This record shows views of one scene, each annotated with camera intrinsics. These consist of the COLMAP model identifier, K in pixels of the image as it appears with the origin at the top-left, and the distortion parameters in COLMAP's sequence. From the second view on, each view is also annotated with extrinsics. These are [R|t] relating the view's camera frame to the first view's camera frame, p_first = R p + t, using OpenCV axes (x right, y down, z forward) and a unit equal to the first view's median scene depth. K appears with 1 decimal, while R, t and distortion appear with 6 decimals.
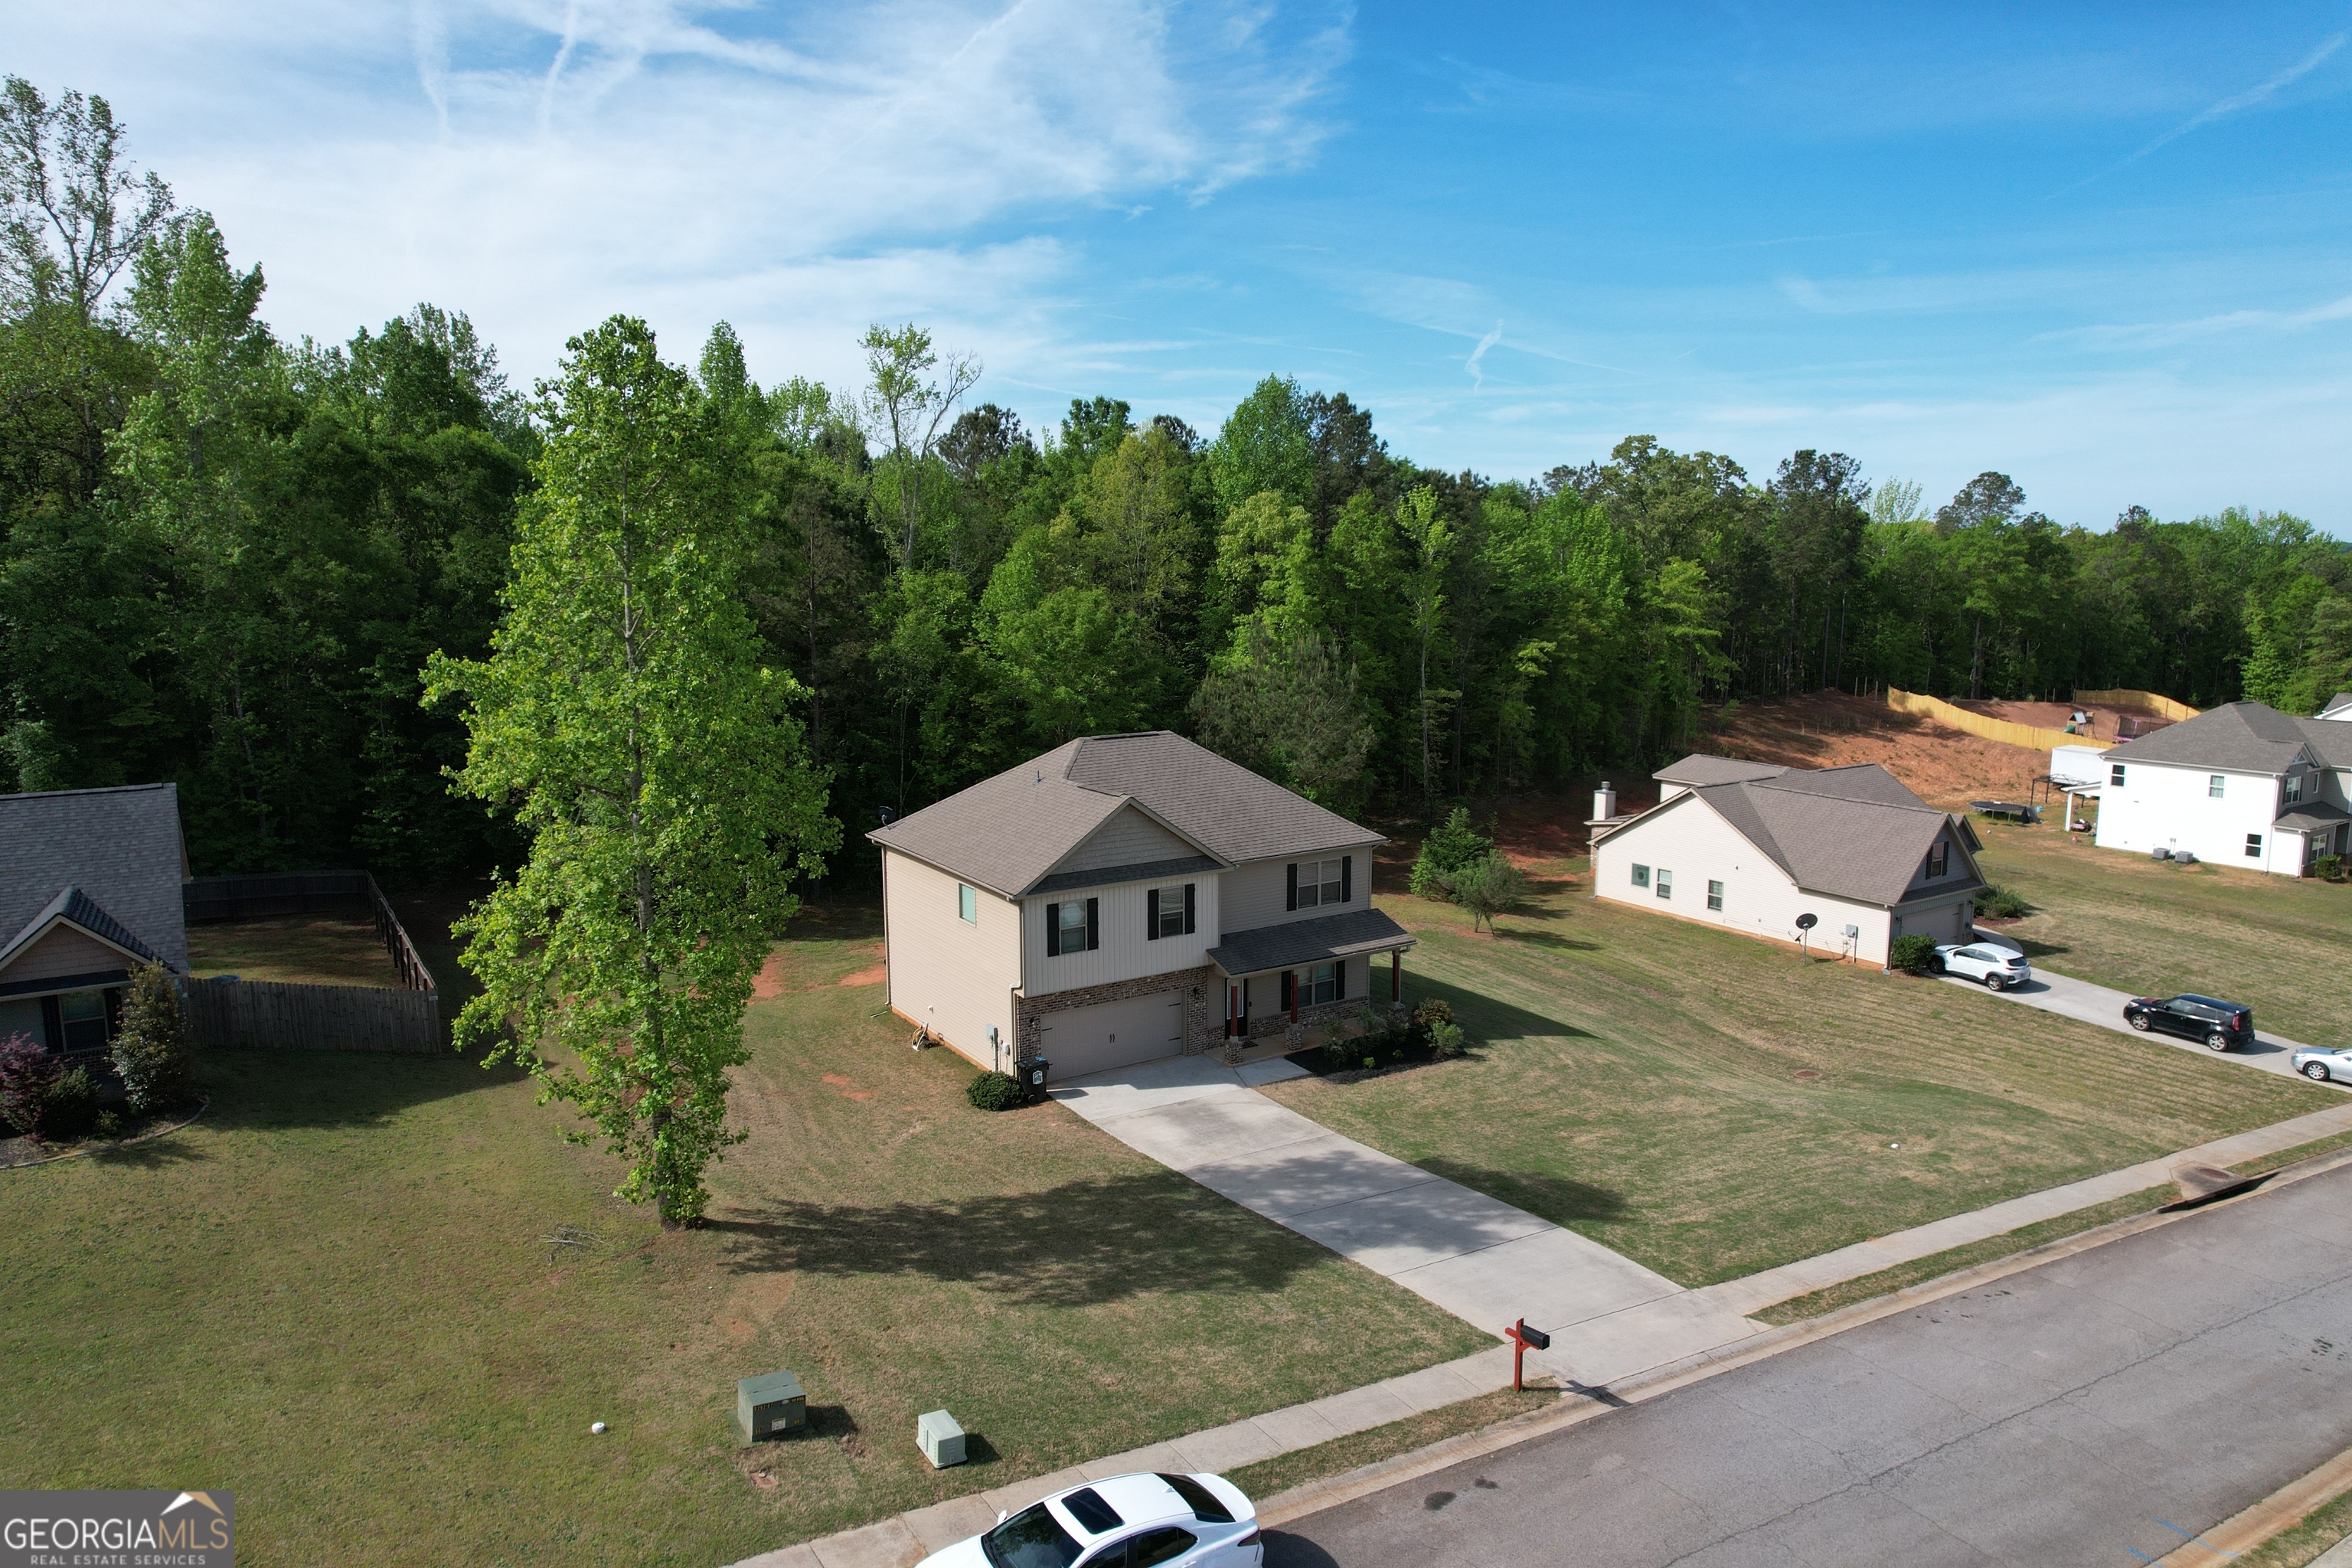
lens RADIAL K [[1505.5, 0, 1179.0], [0, 1505.5, 777.9], [0, 0, 1]] dist [-0.077470, 0.069714]
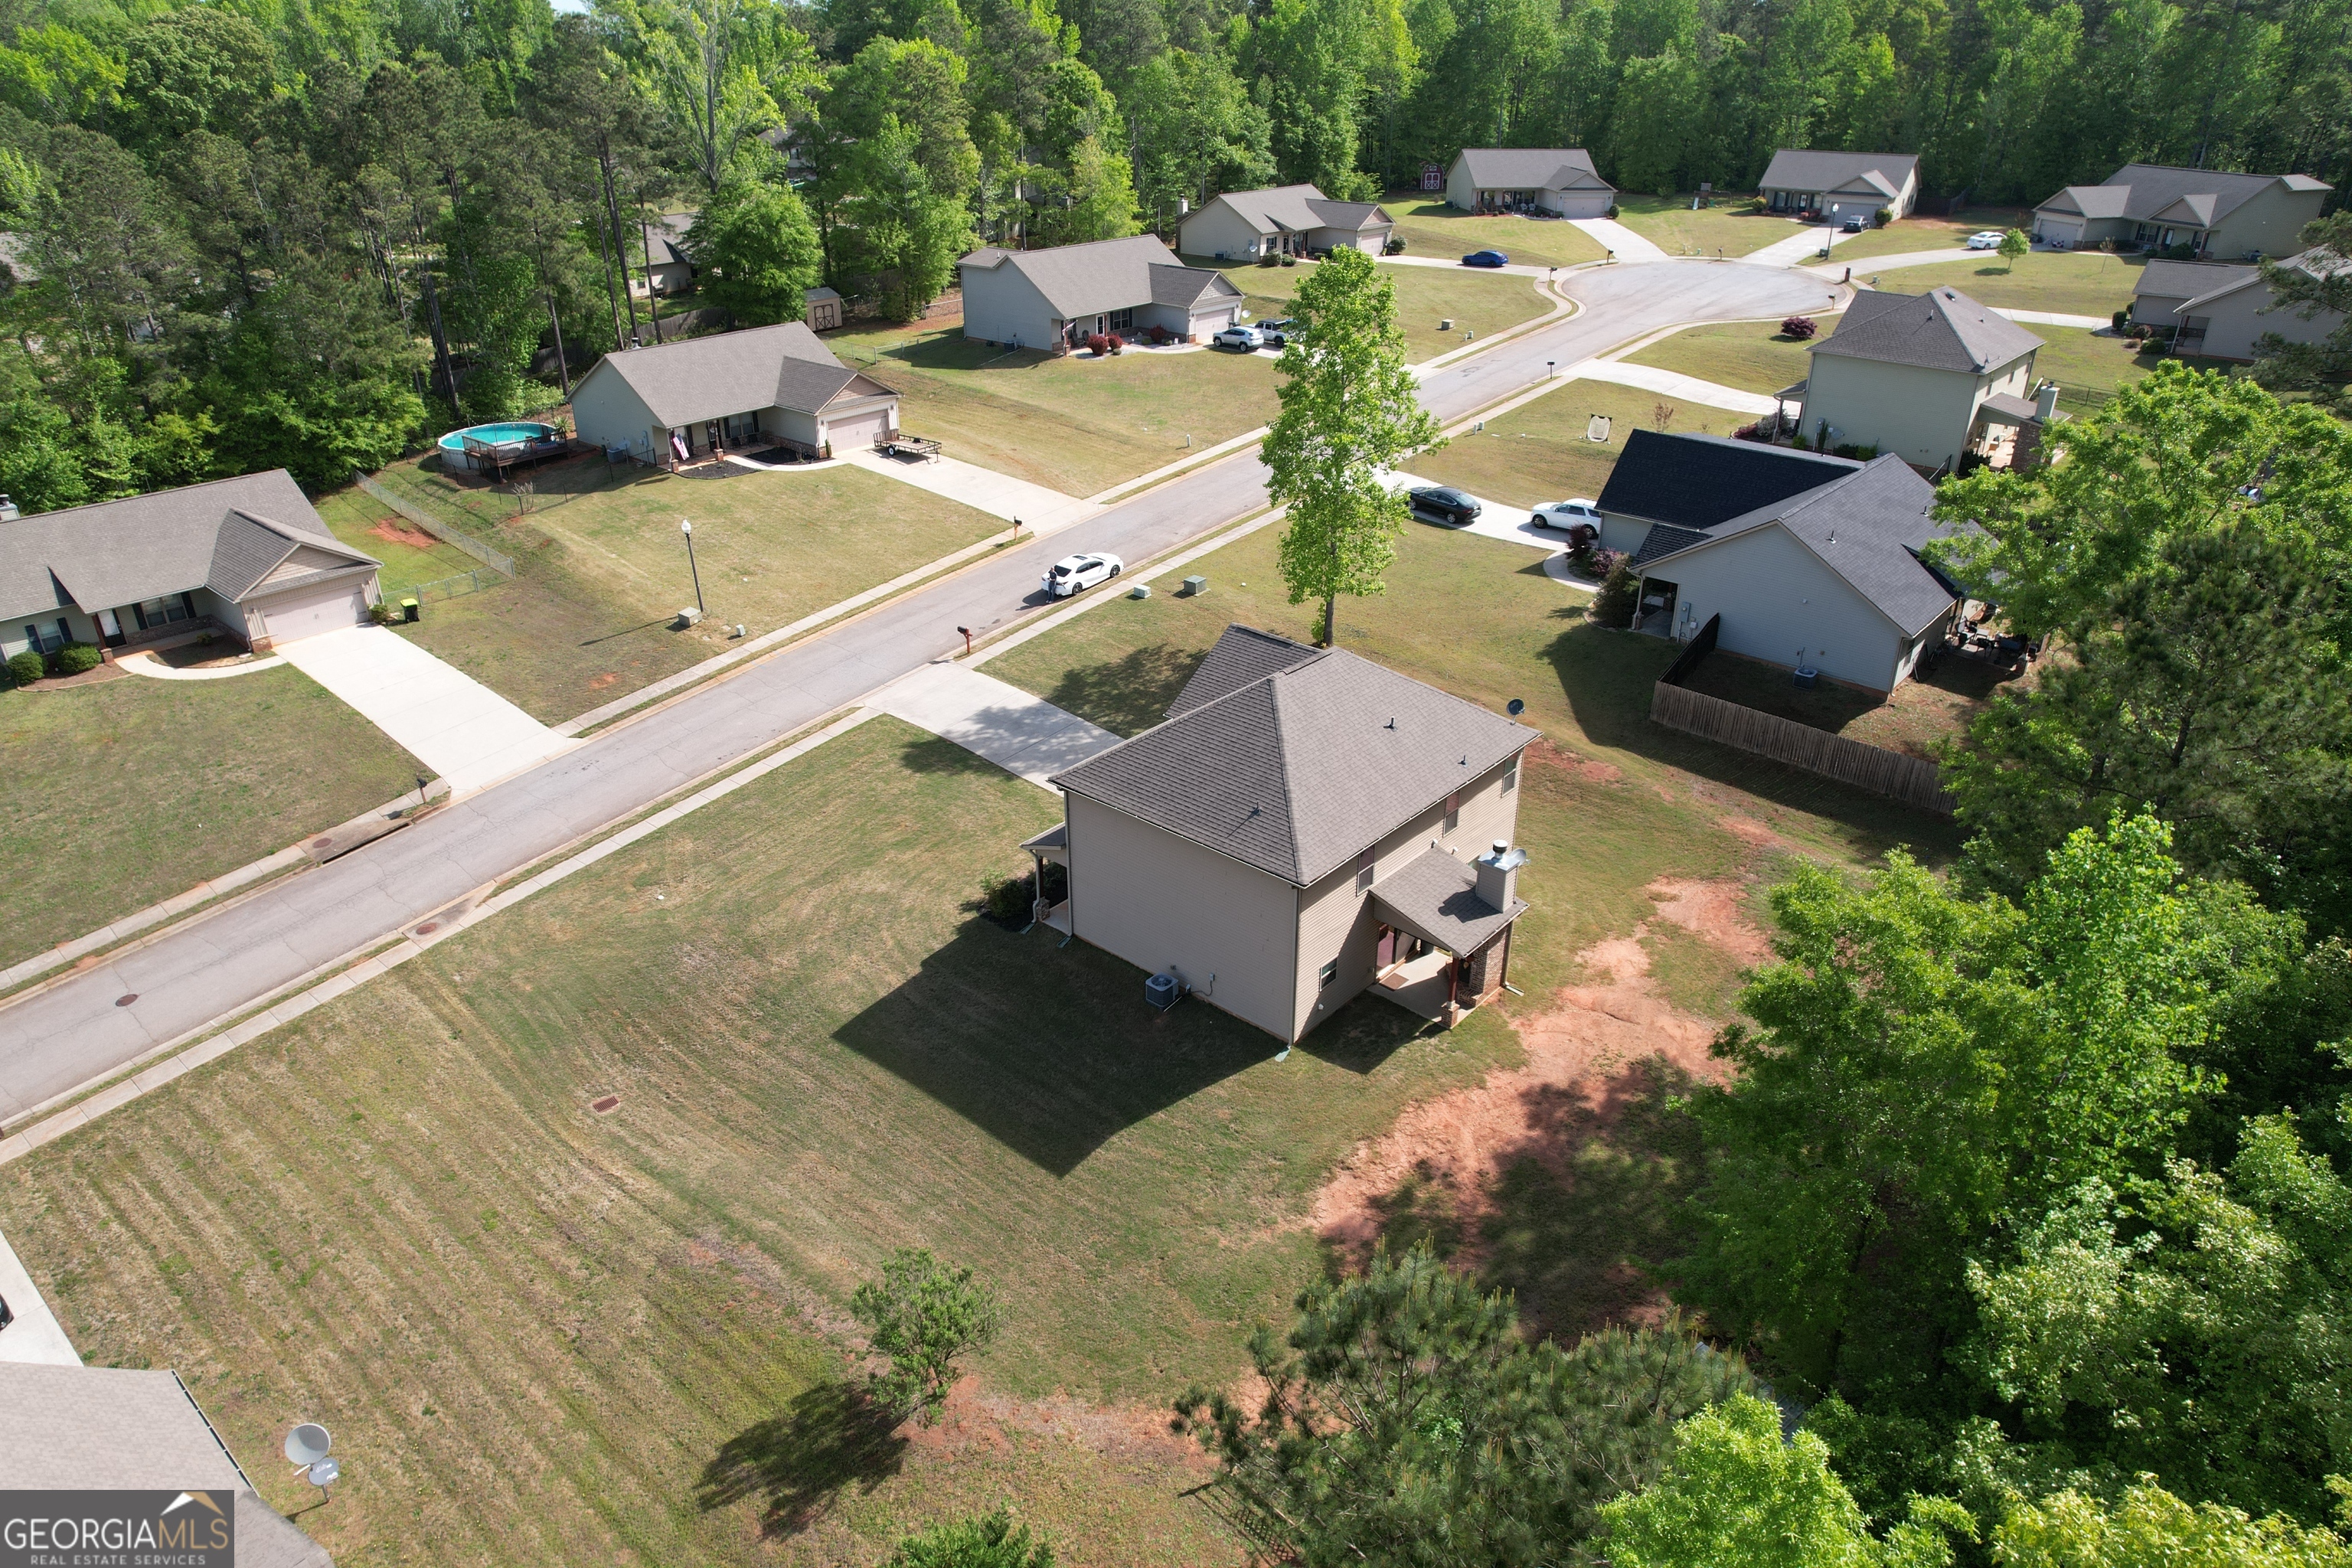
lens RADIAL K [[1505.5, 0, 1179.0], [0, 1505.5, 777.9], [0, 0, 1]] dist [-0.077470, 0.069714]
pose [[-0.960370, 0.127278, -0.247970, 0.312196], [-0.038711, 0.820123, 0.570876, -0.549159], [0.276026, 0.557851, -0.782695, 1.862723]]
